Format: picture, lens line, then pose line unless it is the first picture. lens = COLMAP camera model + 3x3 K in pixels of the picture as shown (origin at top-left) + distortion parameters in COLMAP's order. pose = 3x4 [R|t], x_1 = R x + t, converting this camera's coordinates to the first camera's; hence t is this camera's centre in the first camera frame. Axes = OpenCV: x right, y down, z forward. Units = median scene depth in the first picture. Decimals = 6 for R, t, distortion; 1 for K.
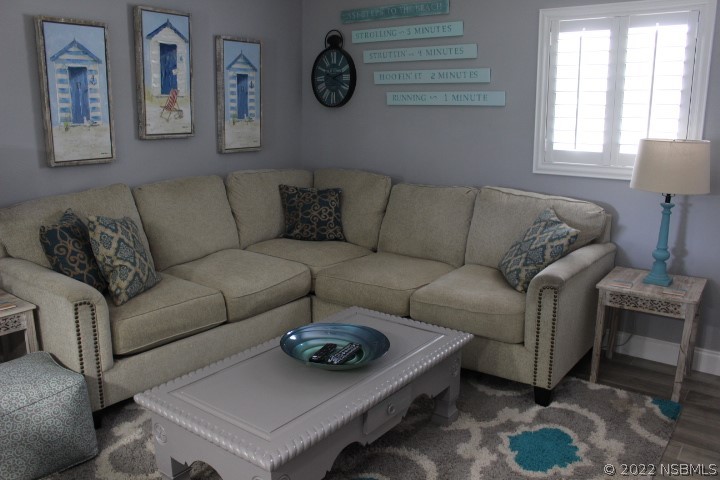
lens RADIAL K [[602.8, 0, 360.0], [0, 602.8, 240.0], [0, 0, 1]] dist [-0.160374, 0.153360]
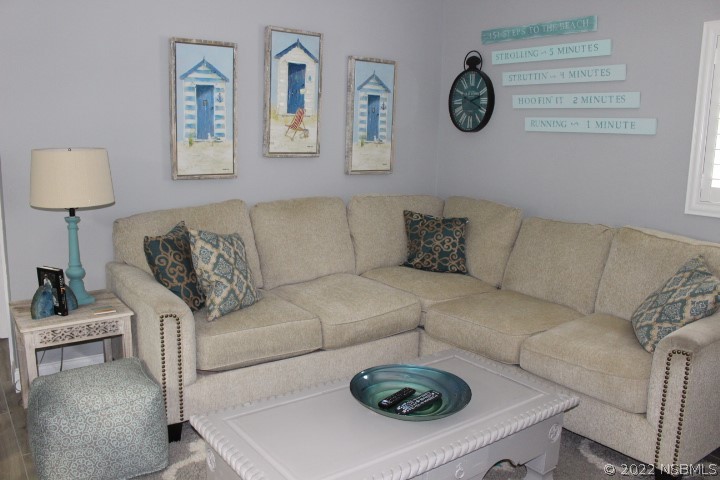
lens RADIAL K [[602.8, 0, 360.0], [0, 602.8, 240.0], [0, 0, 1]] dist [-0.160374, 0.153360]
pose [[0.958423, 0.069184, -0.276837, 0.078749], [-0.080554, 0.996302, -0.029900, -0.012120], [0.273744, 0.050957, 0.960452, 0.069153]]
